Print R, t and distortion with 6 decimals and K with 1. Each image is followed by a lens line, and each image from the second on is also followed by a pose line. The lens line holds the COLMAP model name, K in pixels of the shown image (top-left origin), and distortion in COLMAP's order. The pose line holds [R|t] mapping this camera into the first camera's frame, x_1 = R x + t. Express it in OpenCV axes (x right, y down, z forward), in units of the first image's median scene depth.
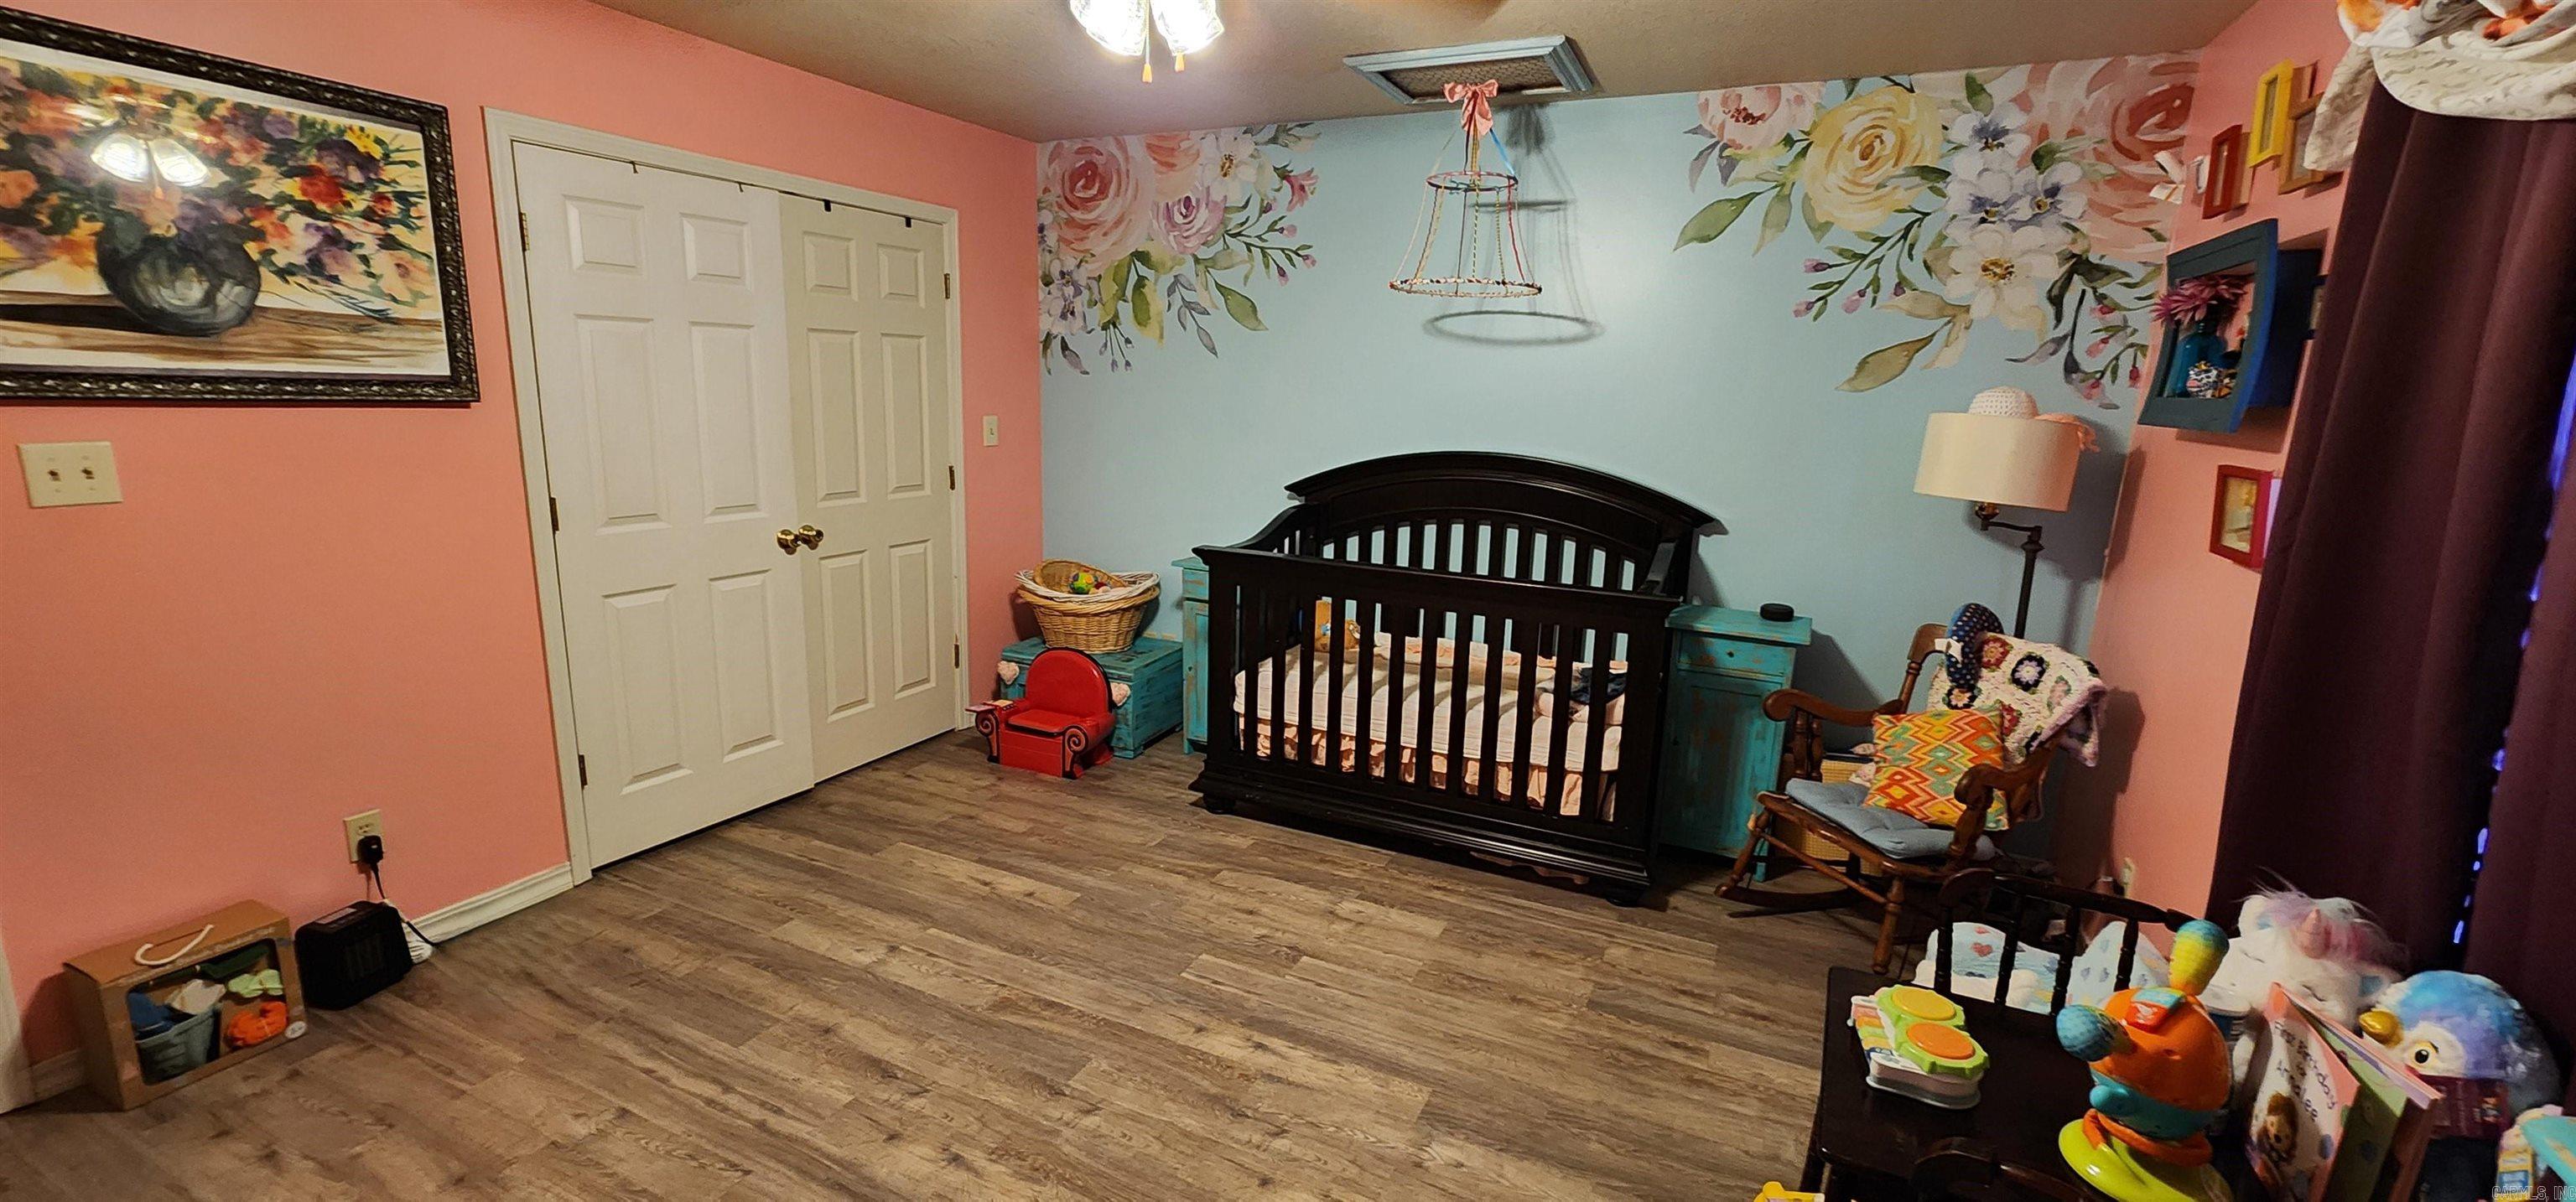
lens RADIAL K [[1061.6, 0, 1288.0], [0, 1061.6, 601.0], [0, 0, 1]] dist [0.000369, 0.000547]
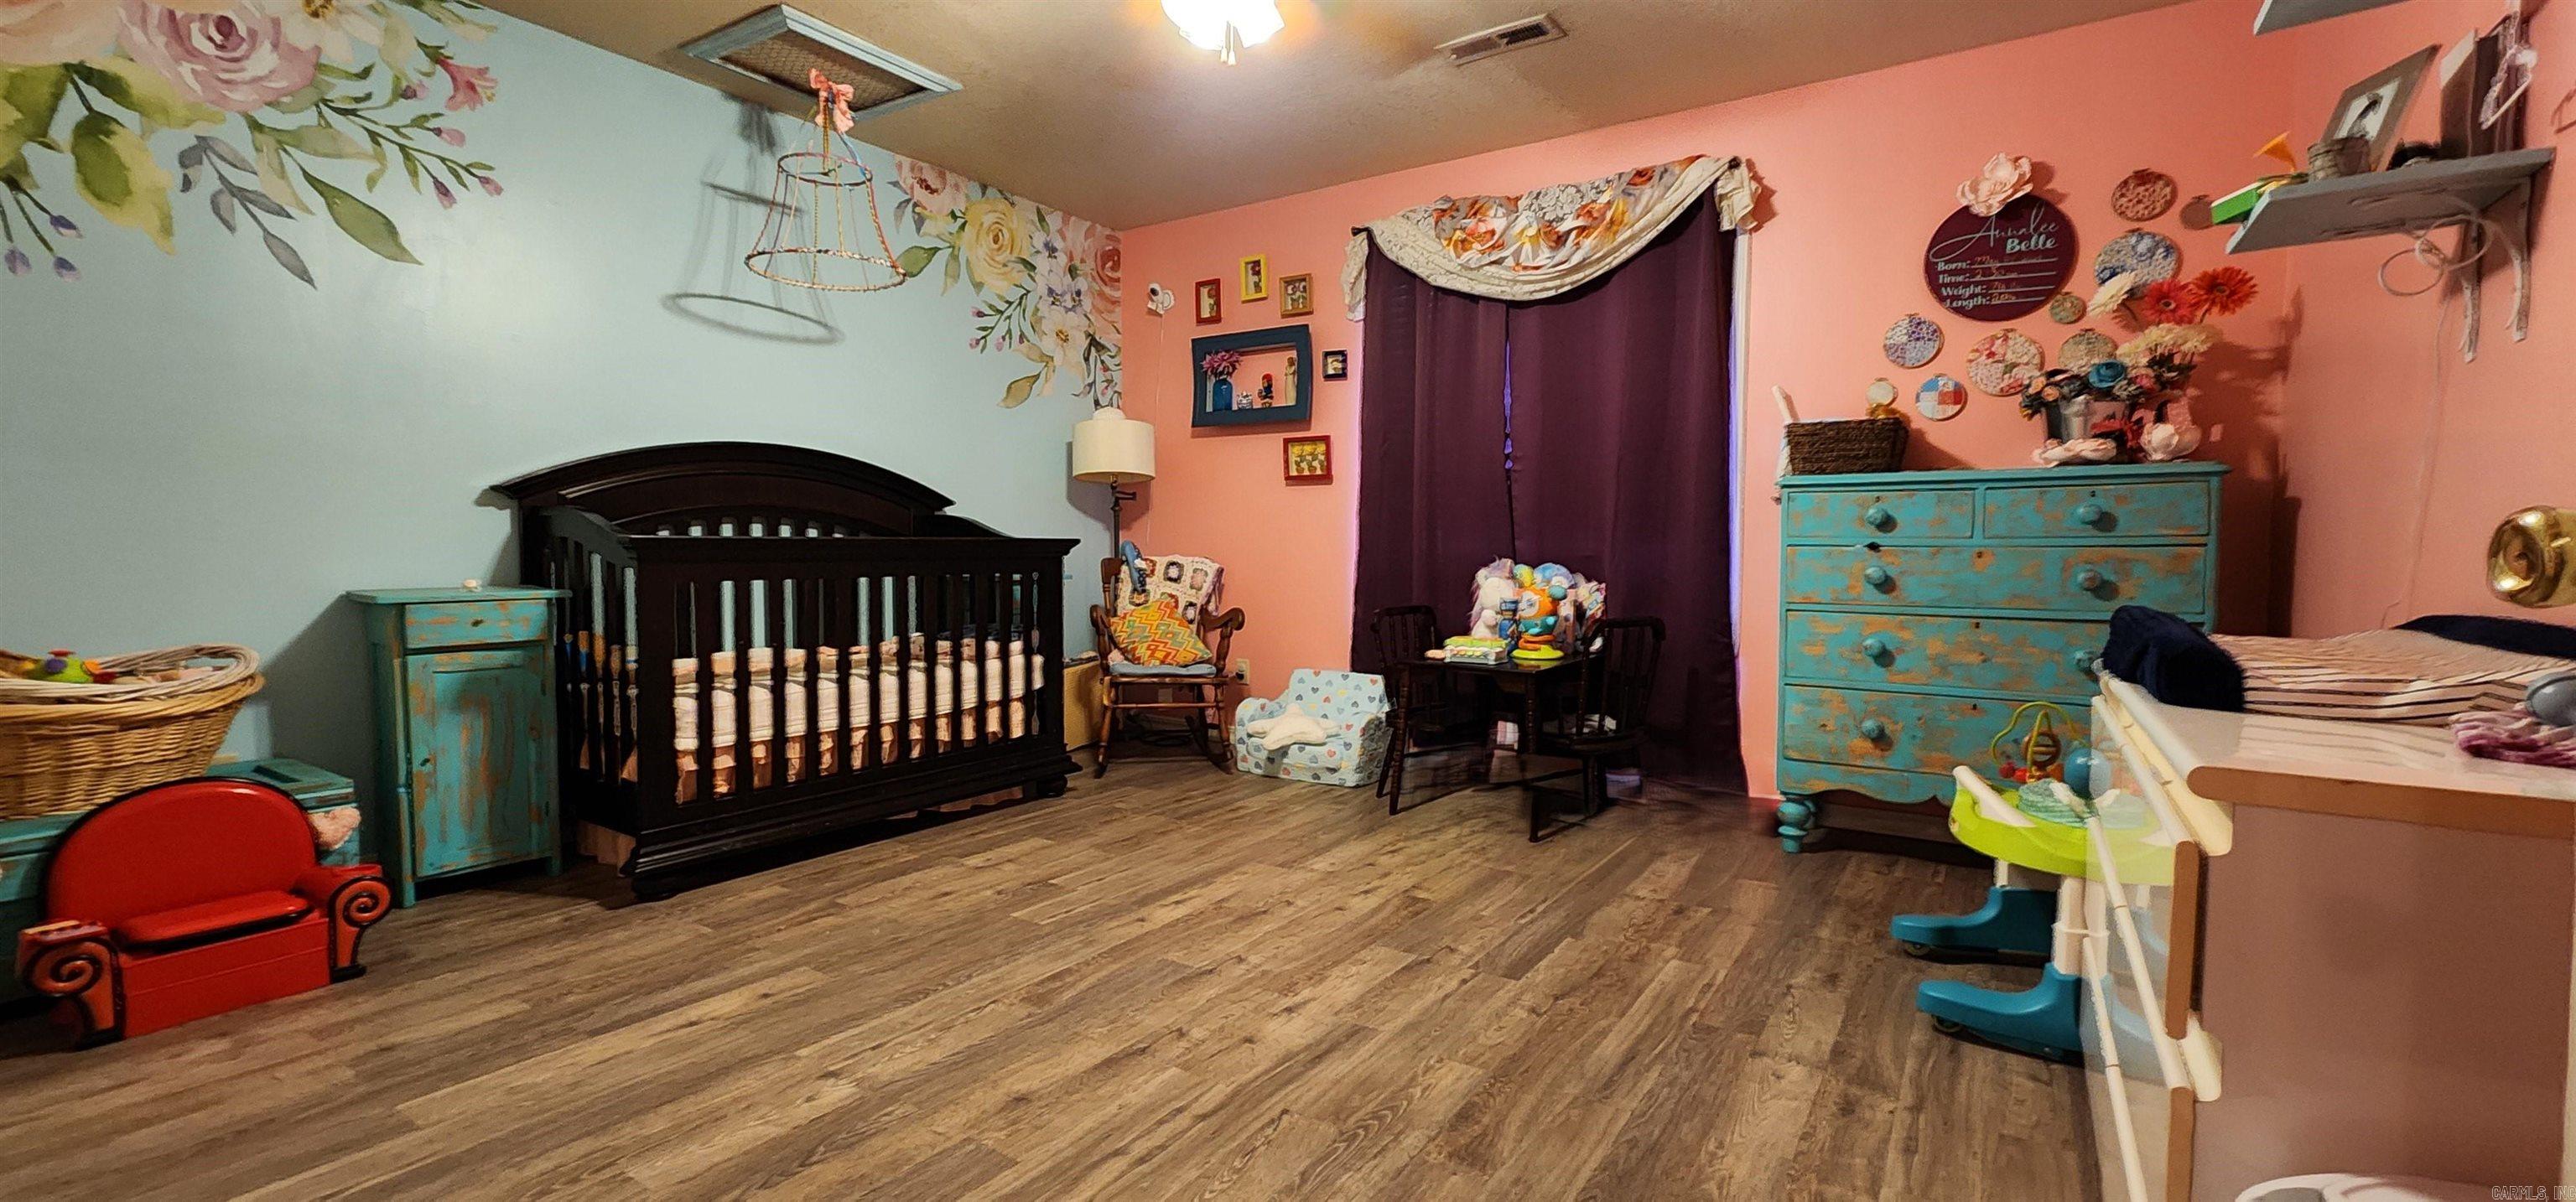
lens RADIAL K [[1061.6, 0, 1288.0], [0, 1061.6, 601.0], [0, 0, 1]] dist [0.000369, 0.000547]
pose [[0.151609, -0.083223, 0.984931, -0.823156], [0.203078, 0.977814, 0.051363, 0.054102], [-0.967354, 0.192231, 0.165146, 0.480688]]
